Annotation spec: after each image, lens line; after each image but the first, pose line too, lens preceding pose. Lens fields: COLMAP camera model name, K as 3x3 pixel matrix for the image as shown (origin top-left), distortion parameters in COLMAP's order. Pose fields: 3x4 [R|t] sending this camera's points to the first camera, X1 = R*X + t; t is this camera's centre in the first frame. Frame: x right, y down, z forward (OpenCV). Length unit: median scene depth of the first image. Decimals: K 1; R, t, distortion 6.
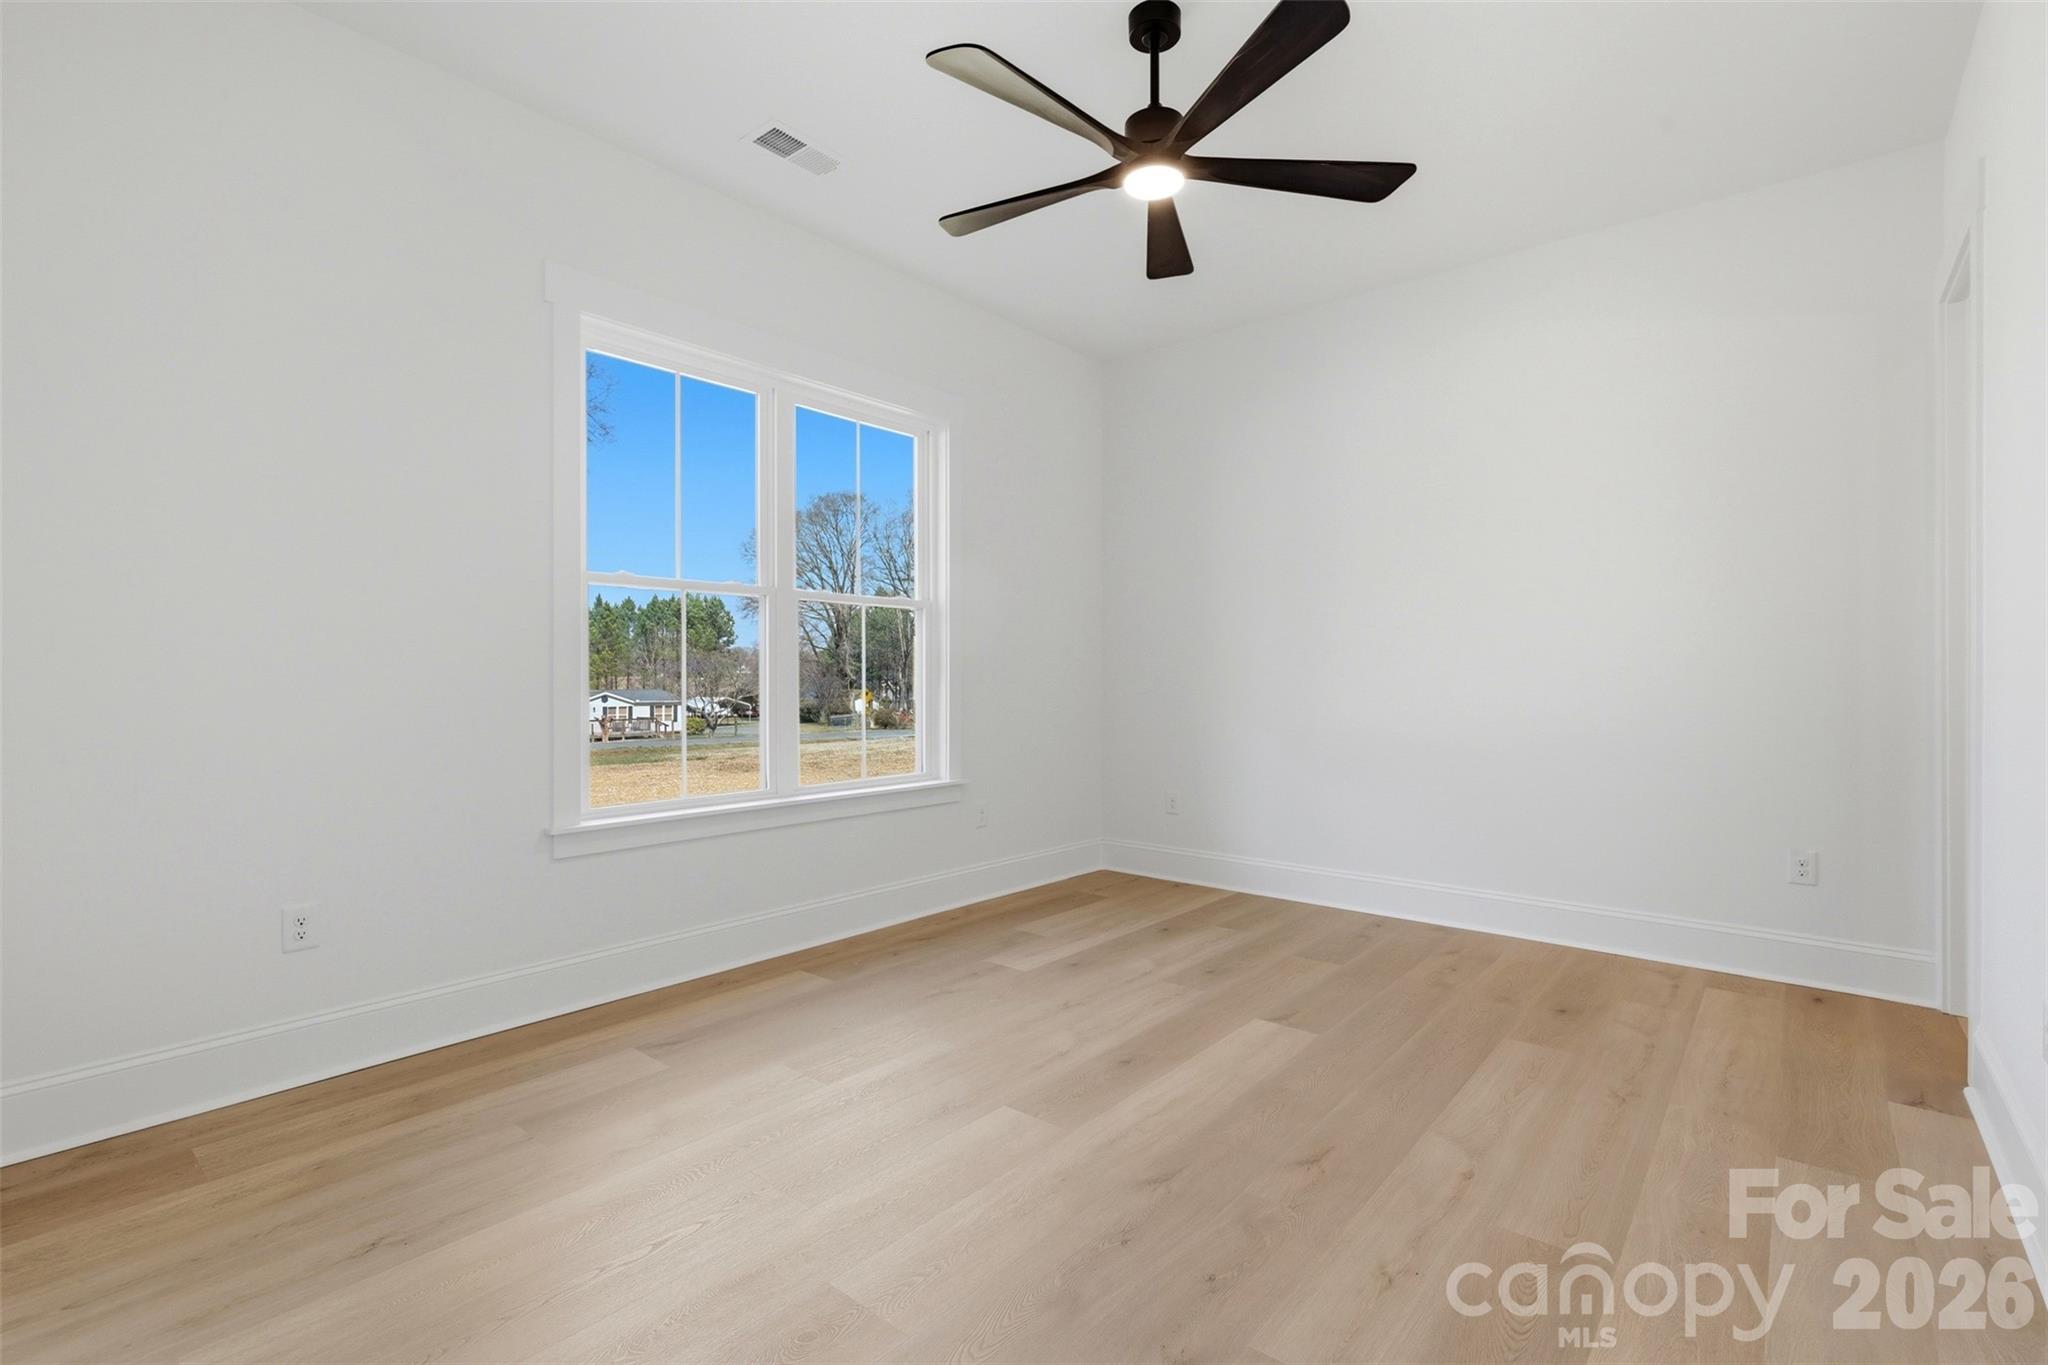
lens RADIAL K [[933.0, 0, 1023.7], [0, 933.0, 678.3], [0, 0, 1]] dist [0.002767, 0.000901]
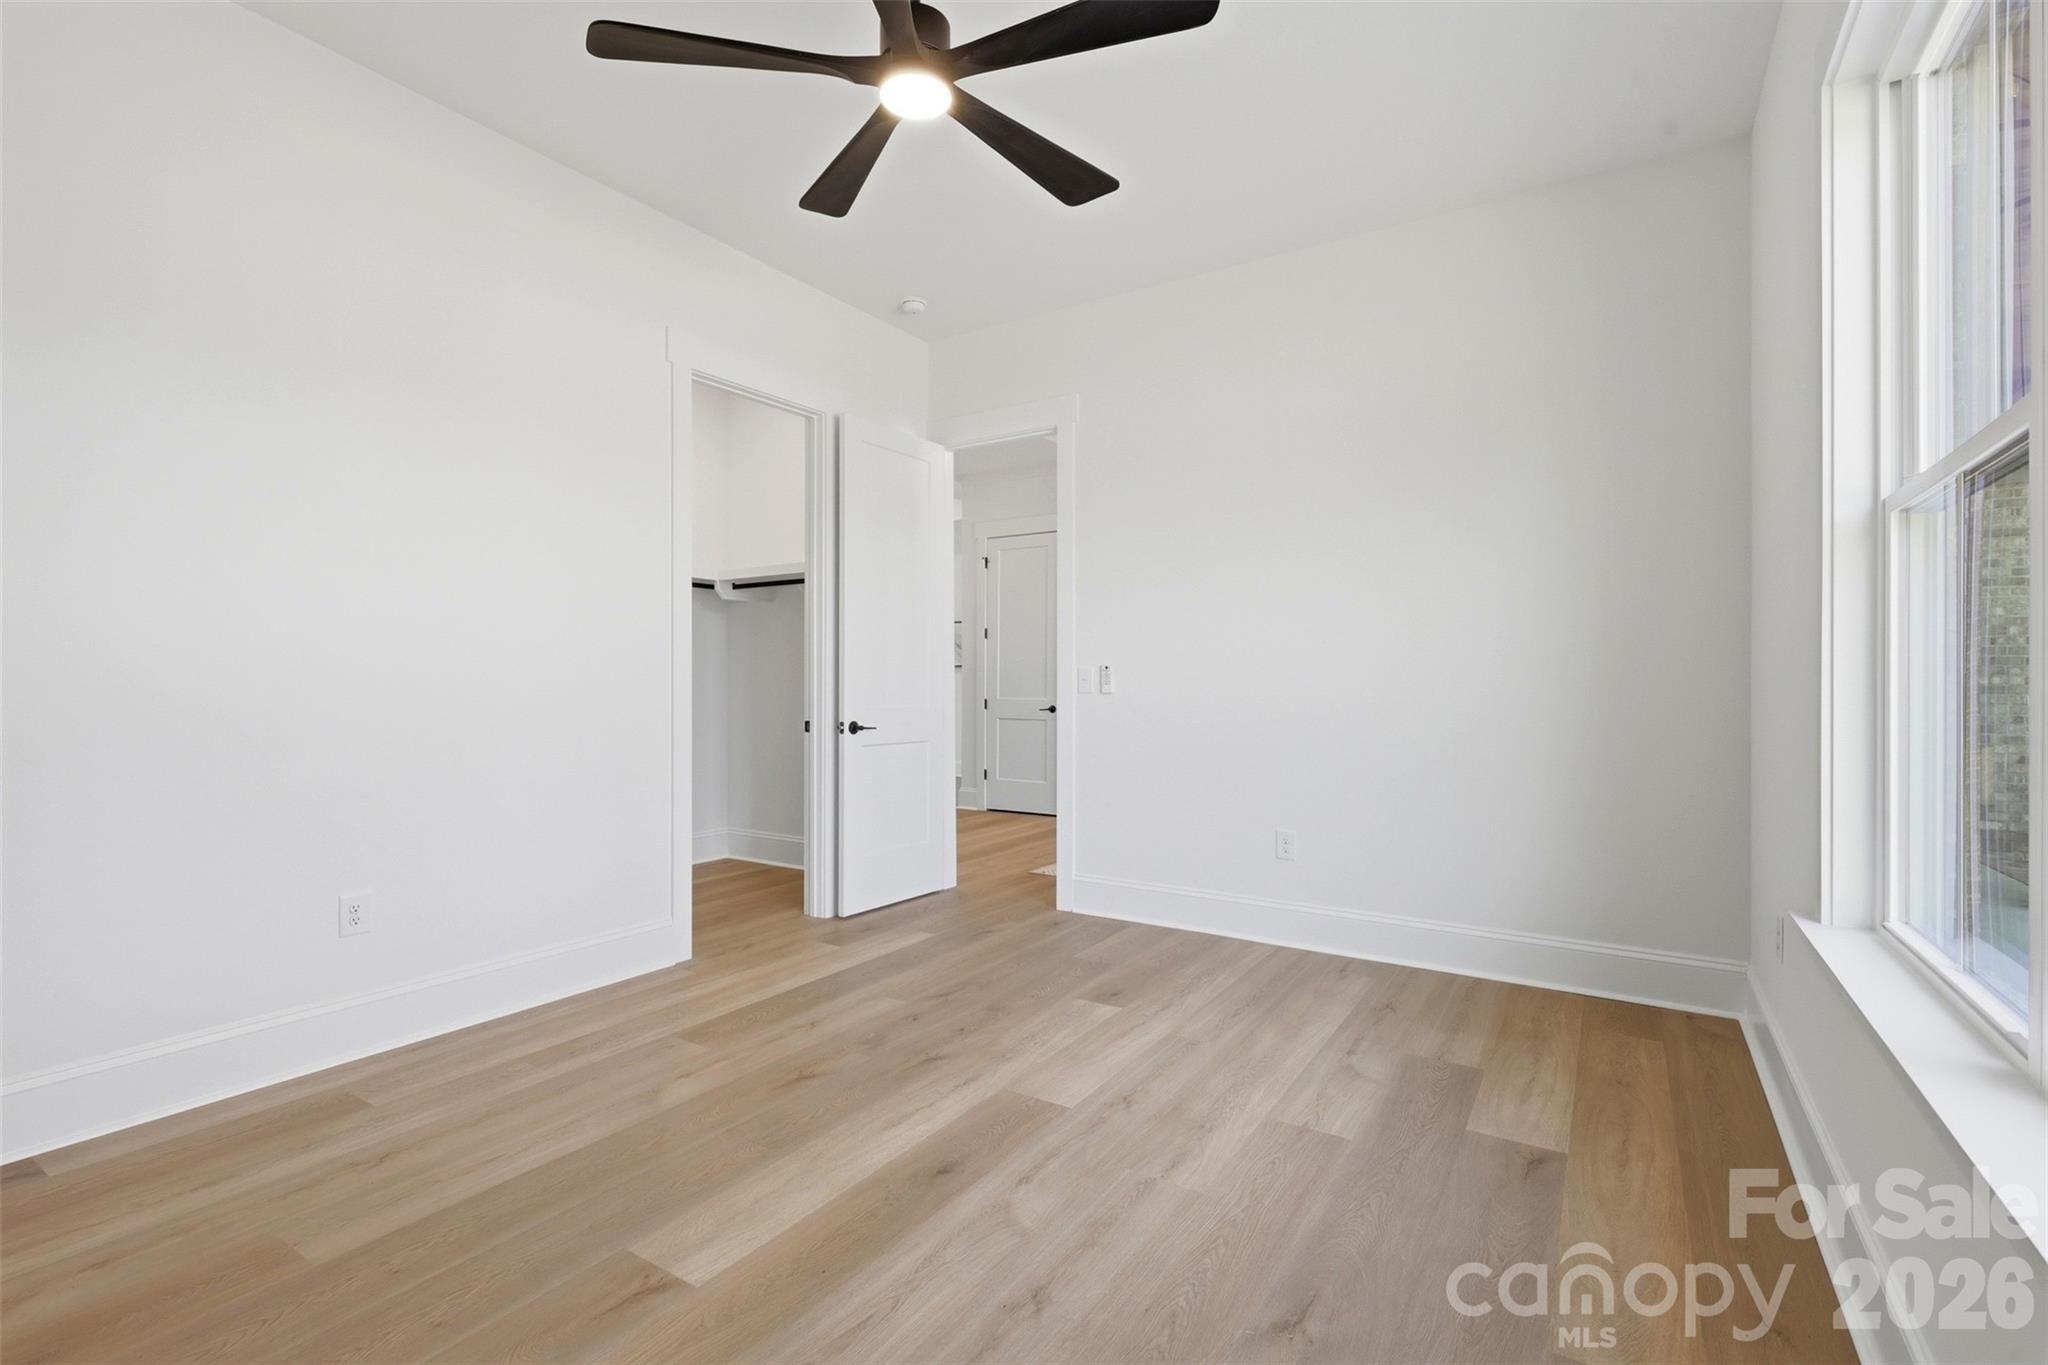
lens RADIAL K [[933.0, 0, 1024.1], [0, 933.0, 681.1], [0, 0, 1]] dist [0.002767, 0.000901]
pose [[-0.991992, -0.005684, -0.126174, 0.159812], [-0.006179, 0.999975, 0.003533, -0.004329], [0.126150, 0.004284, -0.992002, 1.992111]]
